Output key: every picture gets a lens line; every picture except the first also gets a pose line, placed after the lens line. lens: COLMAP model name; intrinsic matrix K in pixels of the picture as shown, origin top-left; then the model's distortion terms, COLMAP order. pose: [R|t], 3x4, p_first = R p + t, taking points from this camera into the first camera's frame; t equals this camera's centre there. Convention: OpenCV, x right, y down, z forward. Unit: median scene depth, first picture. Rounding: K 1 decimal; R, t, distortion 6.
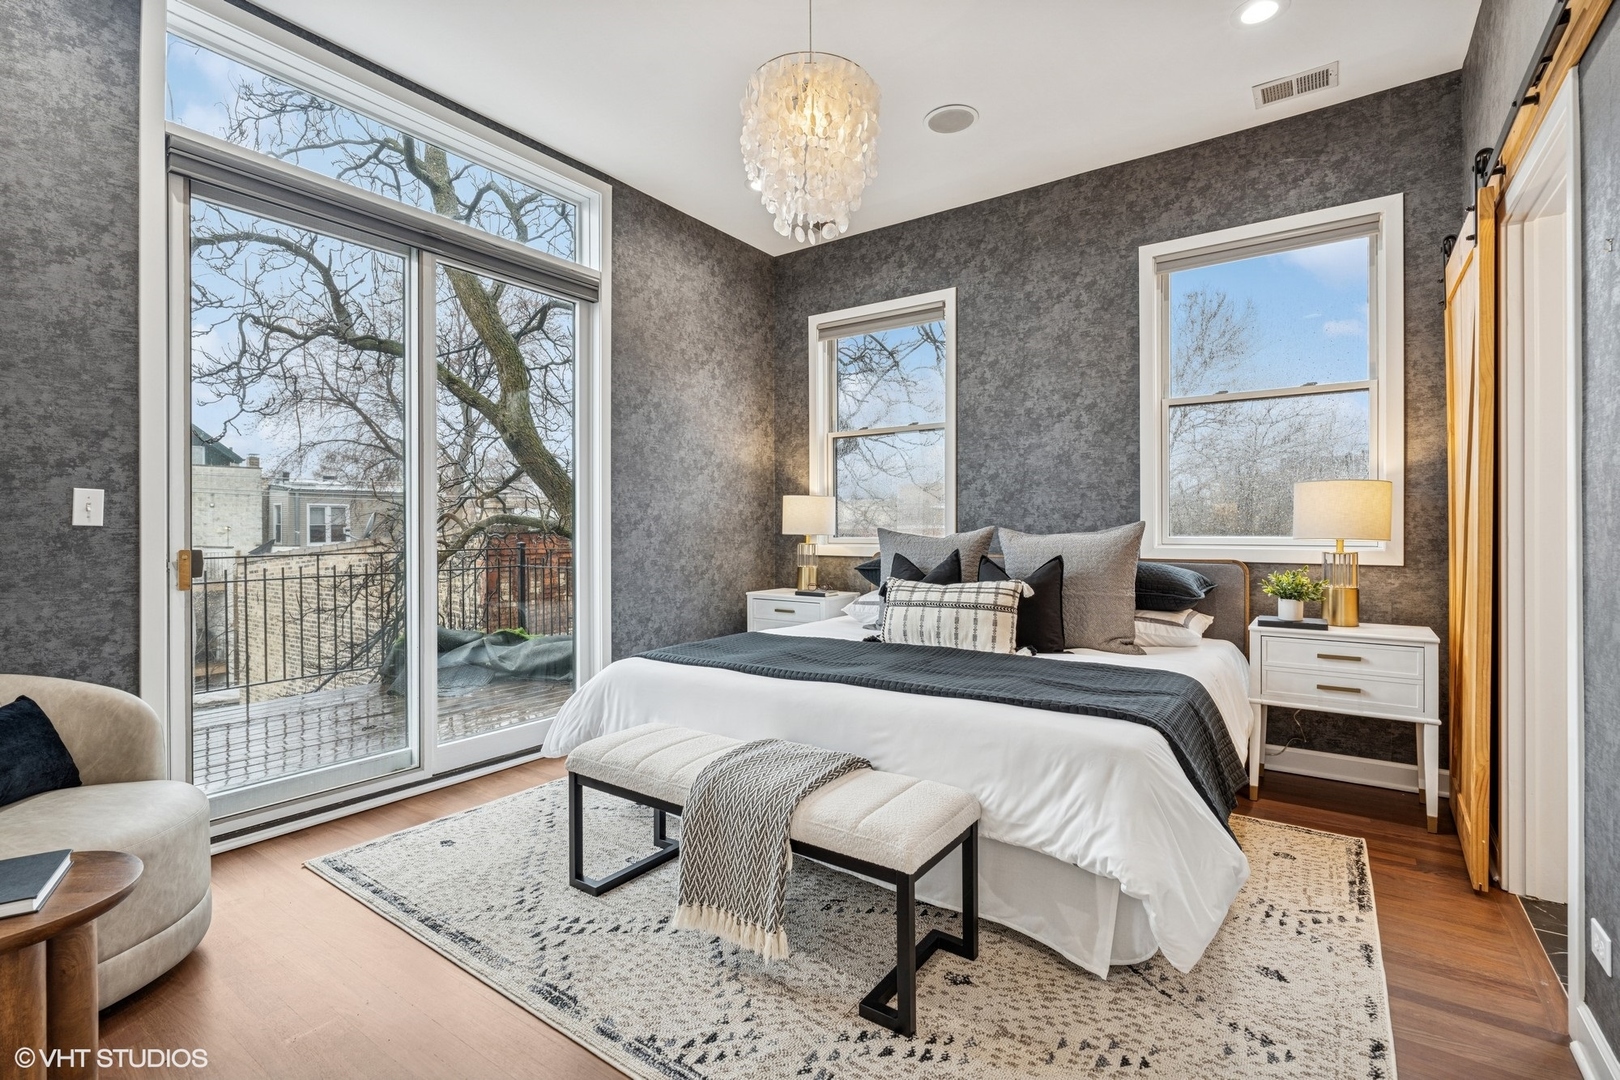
lens RADIAL K [[740.1, 0, 797.9], [0, 740.1, 531.5], [0, 0, 1]] dist [0.000240, -0.001829]
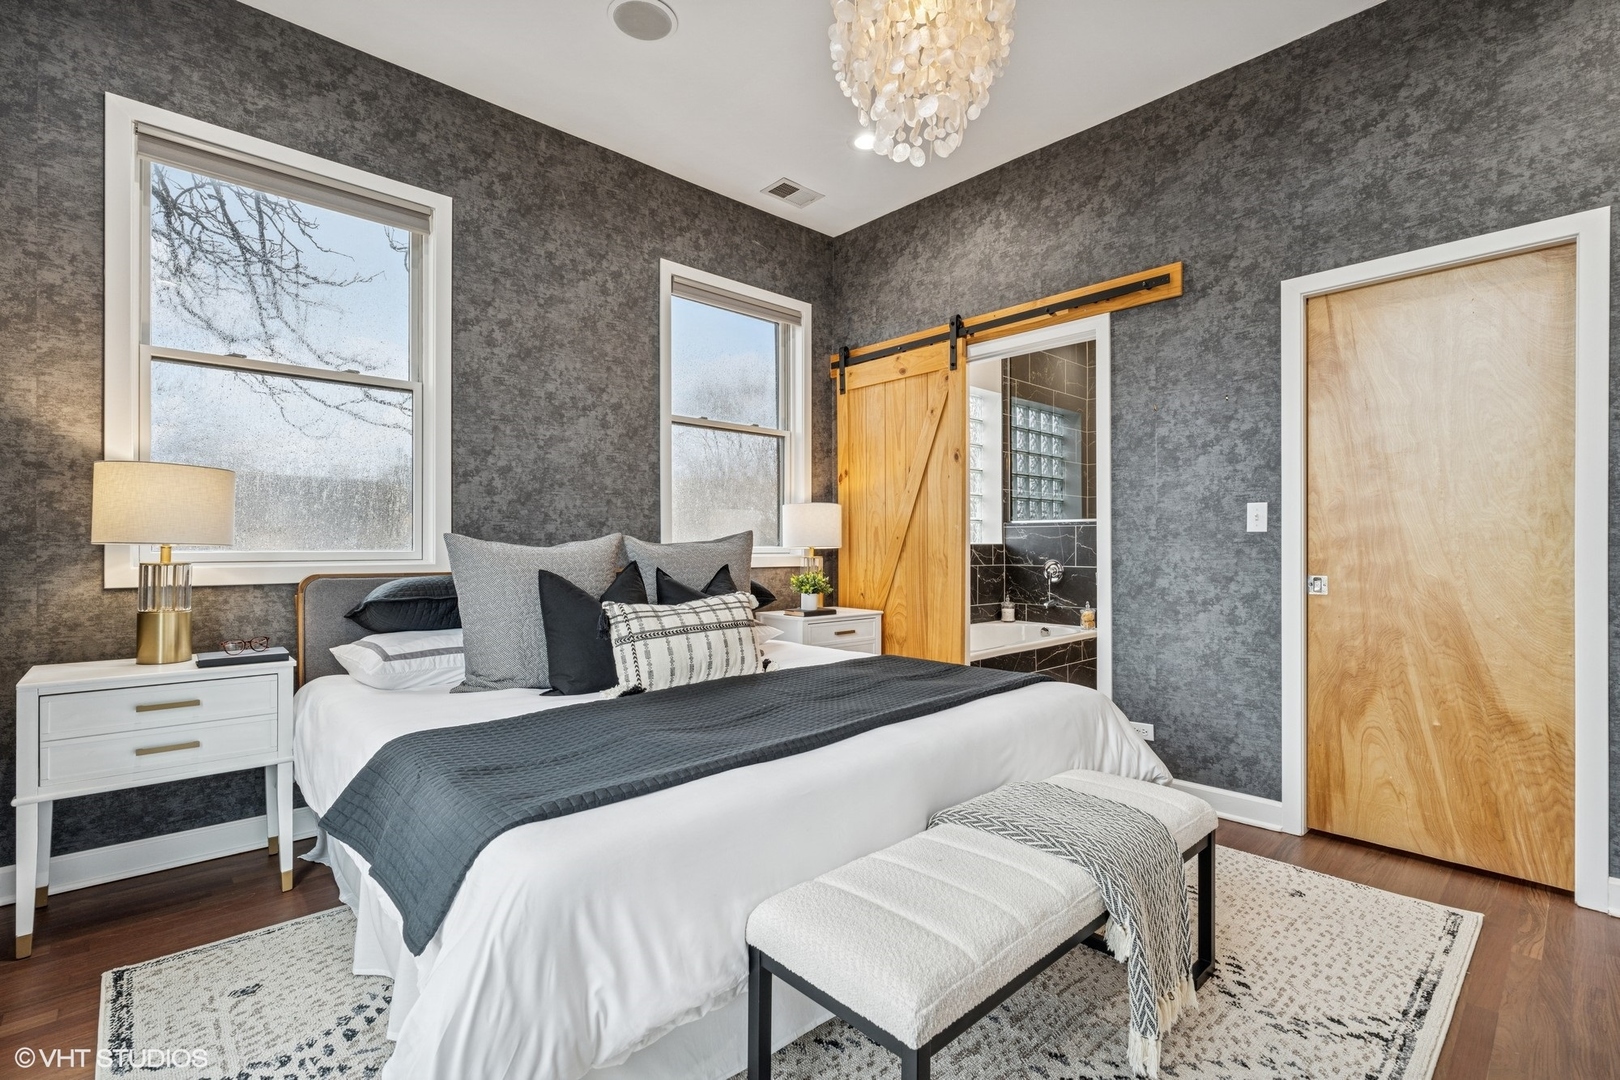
lens RADIAL K [[740.1, 0, 810.9], [0, 740.1, 540.7], [0, 0, 1]] dist [0.000240, -0.001829]
pose [[0.187289, 0.008623, 0.982267, -0.438944], [0.006154, 0.999932, -0.009951, 0.009225], [-0.982286, 0.007909, 0.187223, 0.555906]]
